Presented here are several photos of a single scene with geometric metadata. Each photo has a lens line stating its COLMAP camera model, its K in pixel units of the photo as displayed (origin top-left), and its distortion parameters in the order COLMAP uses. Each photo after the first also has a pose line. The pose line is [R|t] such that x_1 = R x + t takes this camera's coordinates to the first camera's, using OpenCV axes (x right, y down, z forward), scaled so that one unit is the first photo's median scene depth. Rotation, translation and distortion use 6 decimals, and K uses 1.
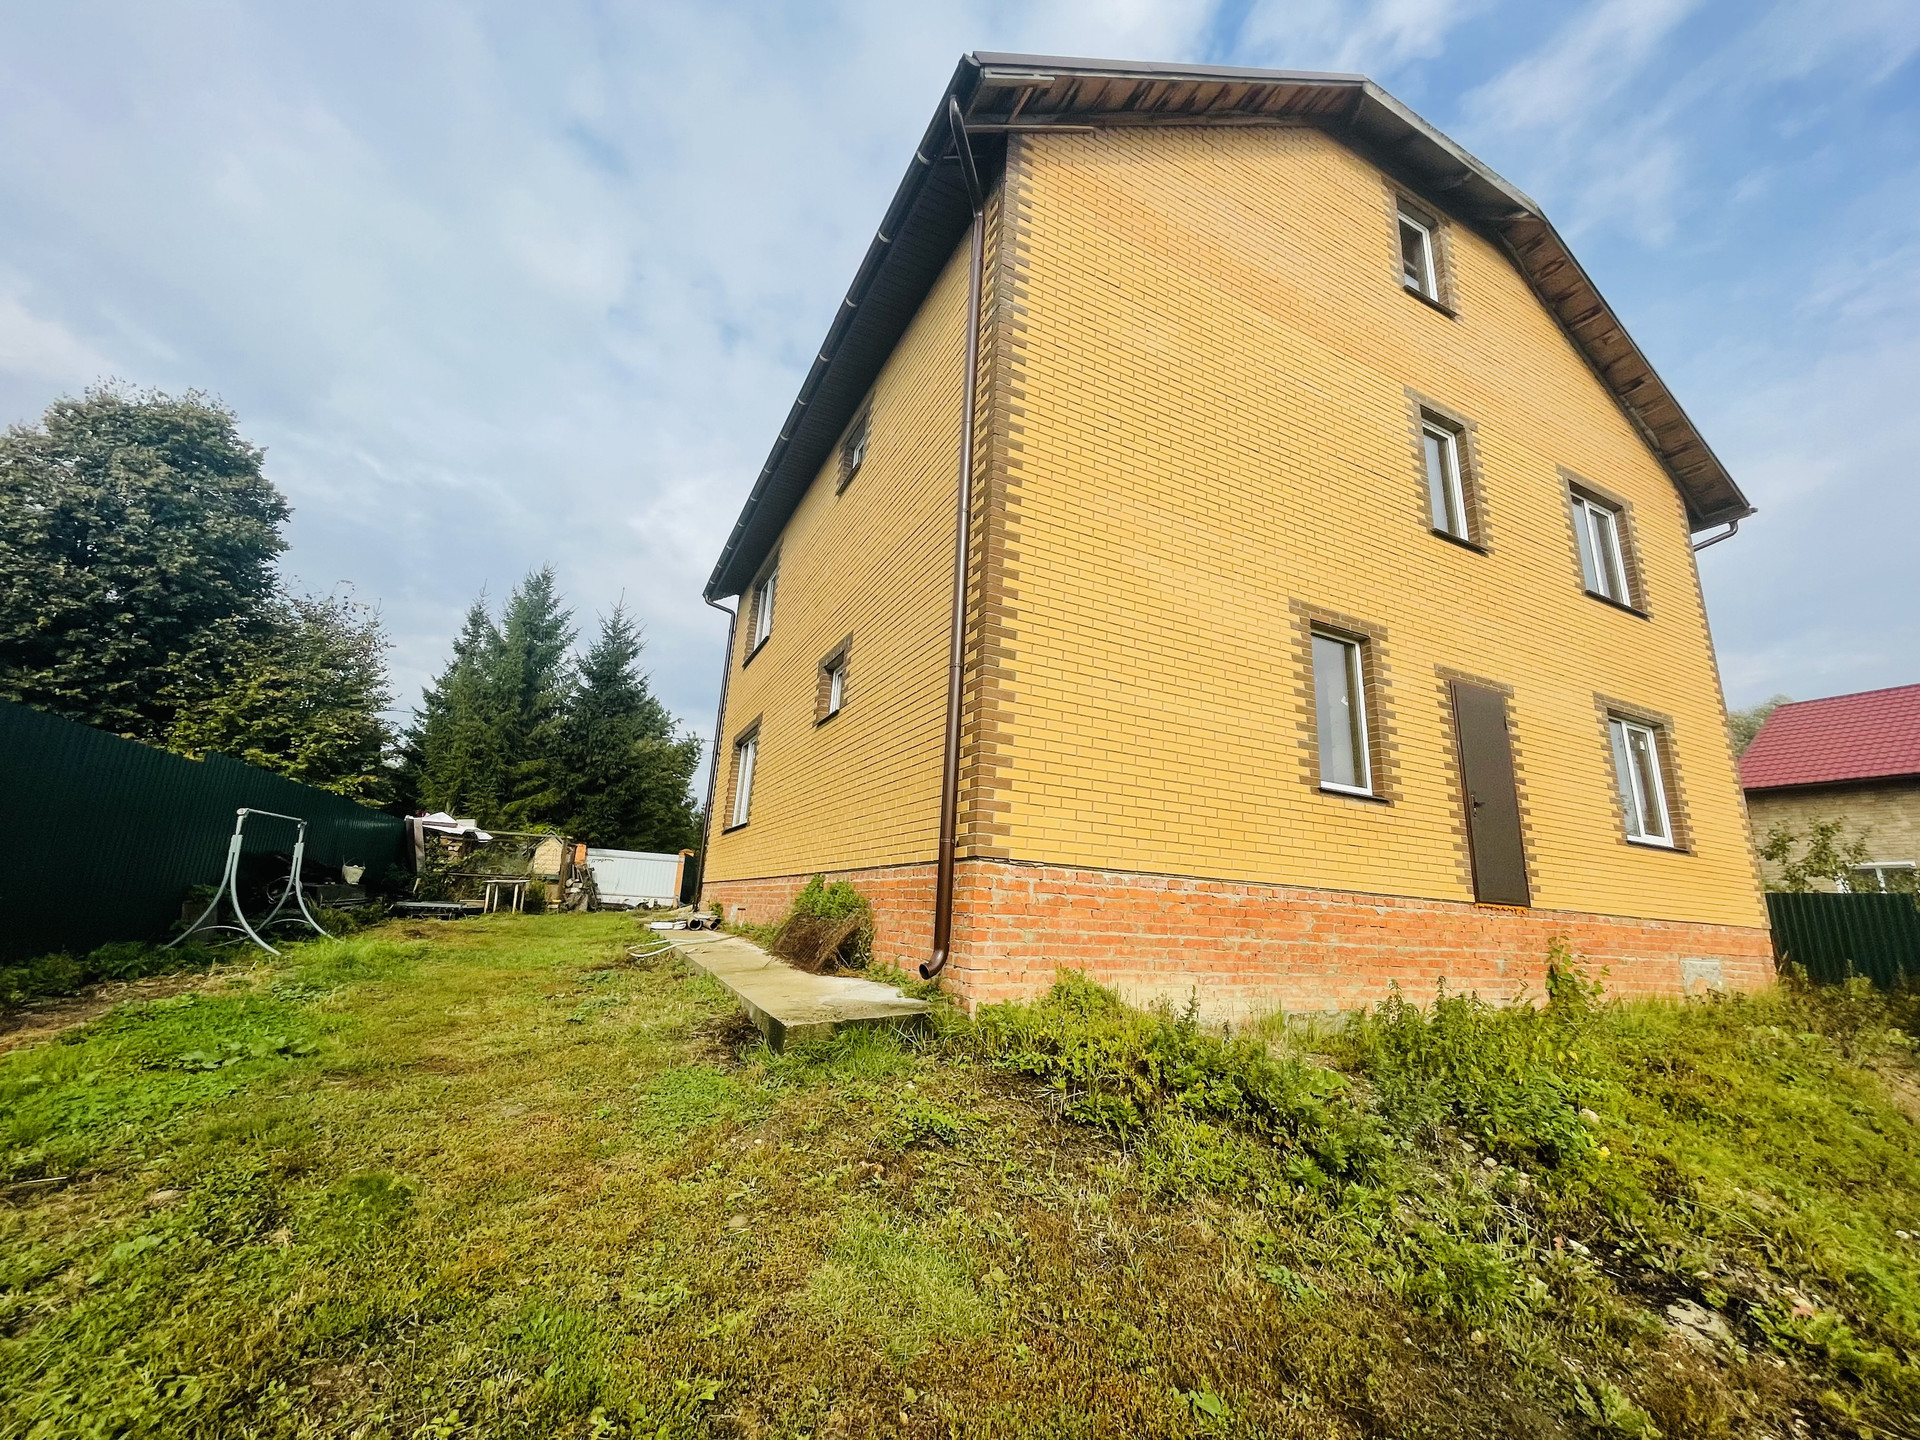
lens RADIAL K [[775.2, 0, 954.6], [0, 775.2, 698.6], [0, 0, 1]] dist [-0.003578, 0.000028]
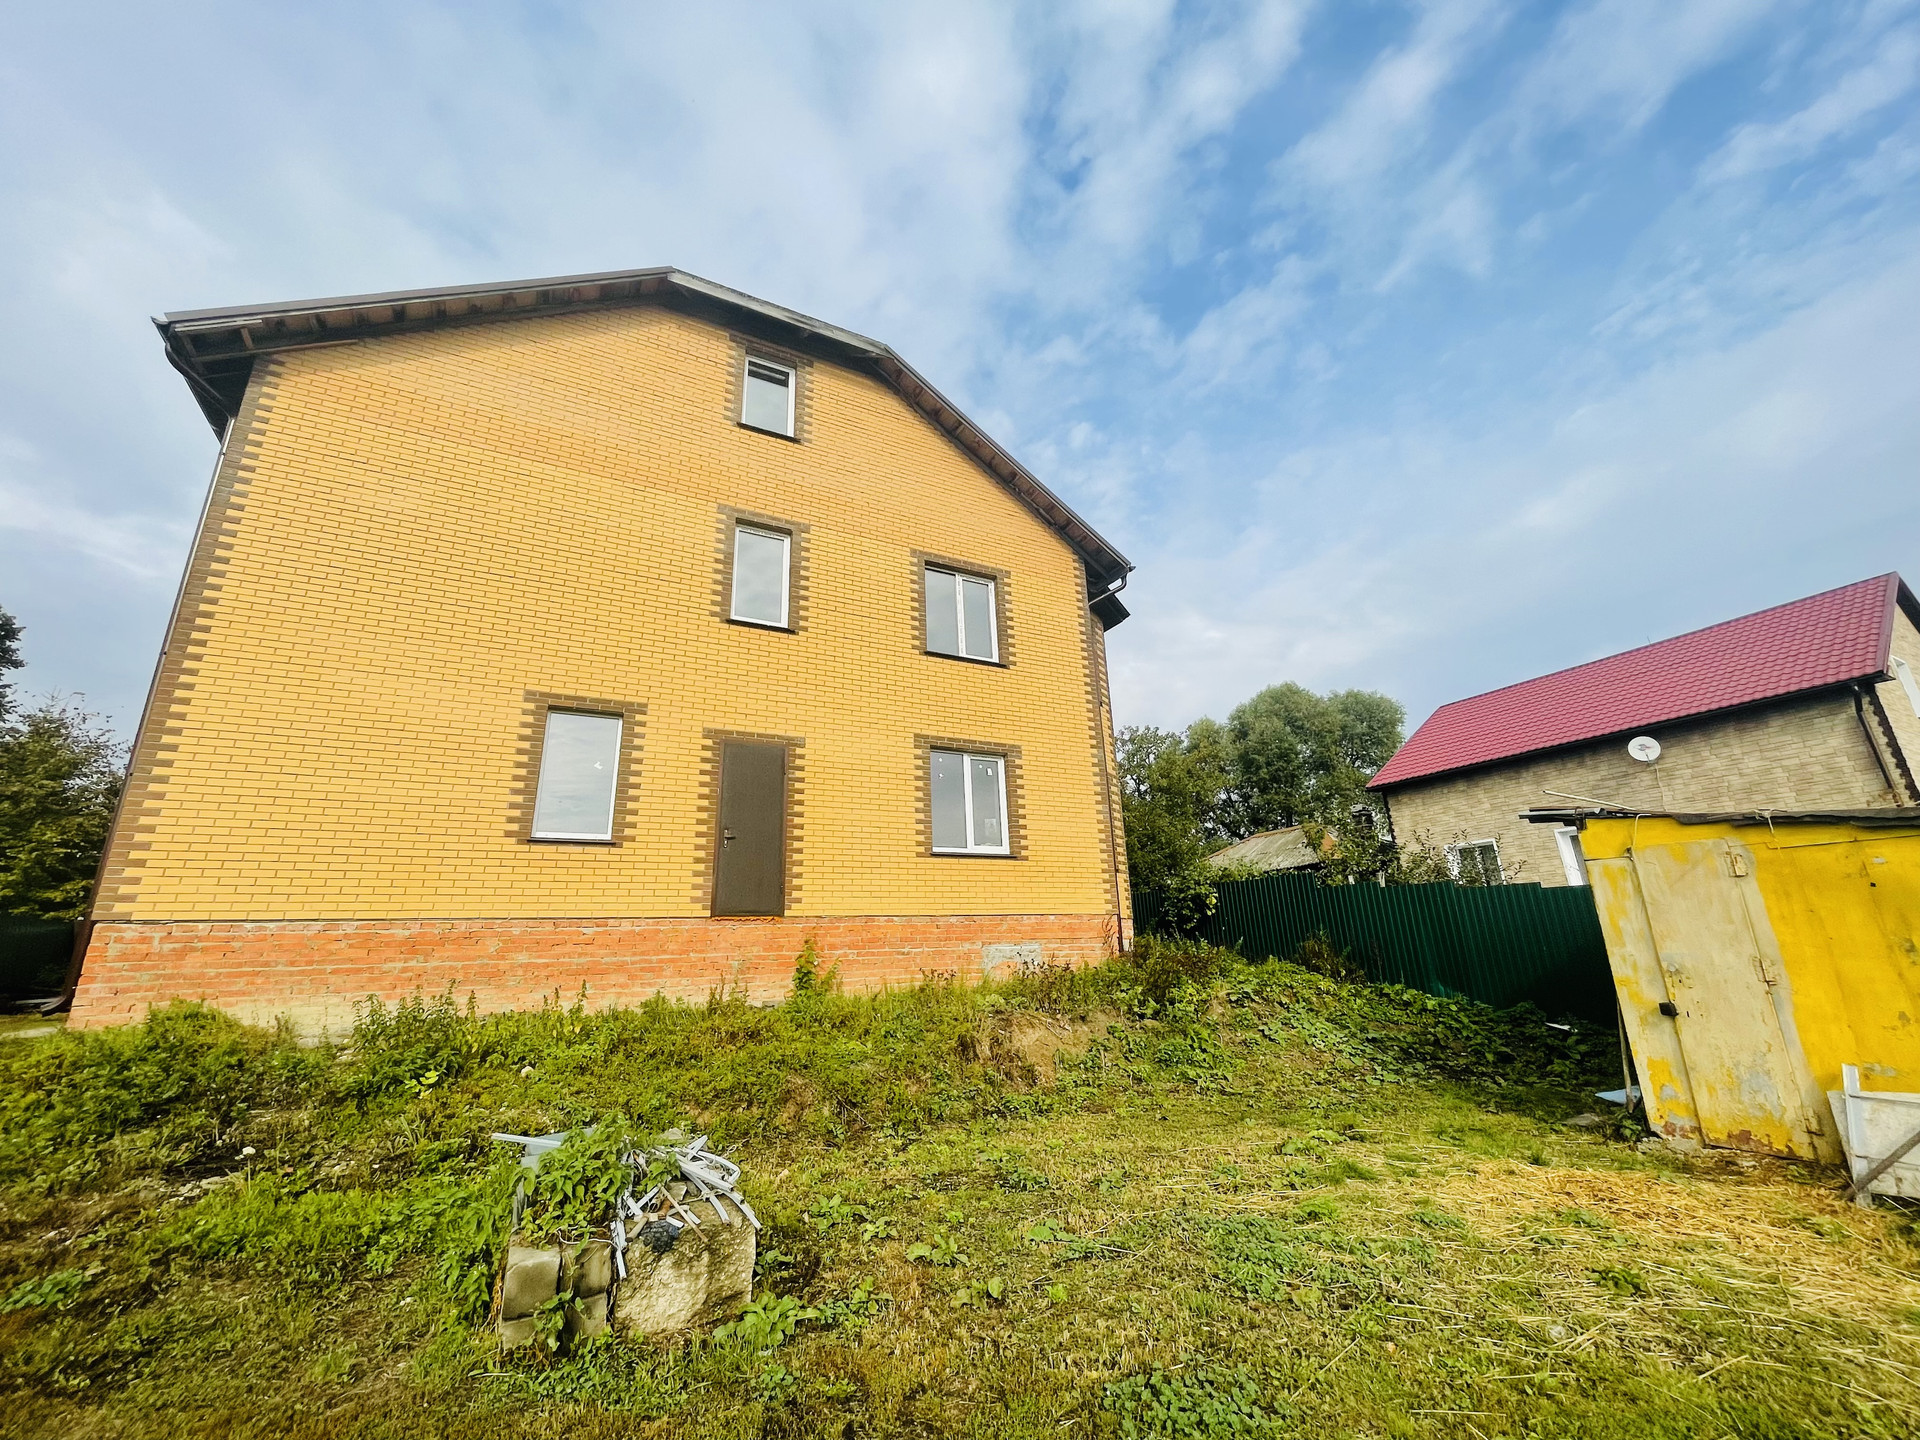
lens RADIAL K [[776.7, 0, 957.5], [0, 776.7, 698.9], [0, 0, 1]] dist [0.001147, -0.000156]
pose [[0.995745, -0.075765, 0.052457, 1.078616], [0.078439, 0.995616, -0.050949, 0.005761], [-0.048367, 0.054847, 0.997323, -0.317376]]
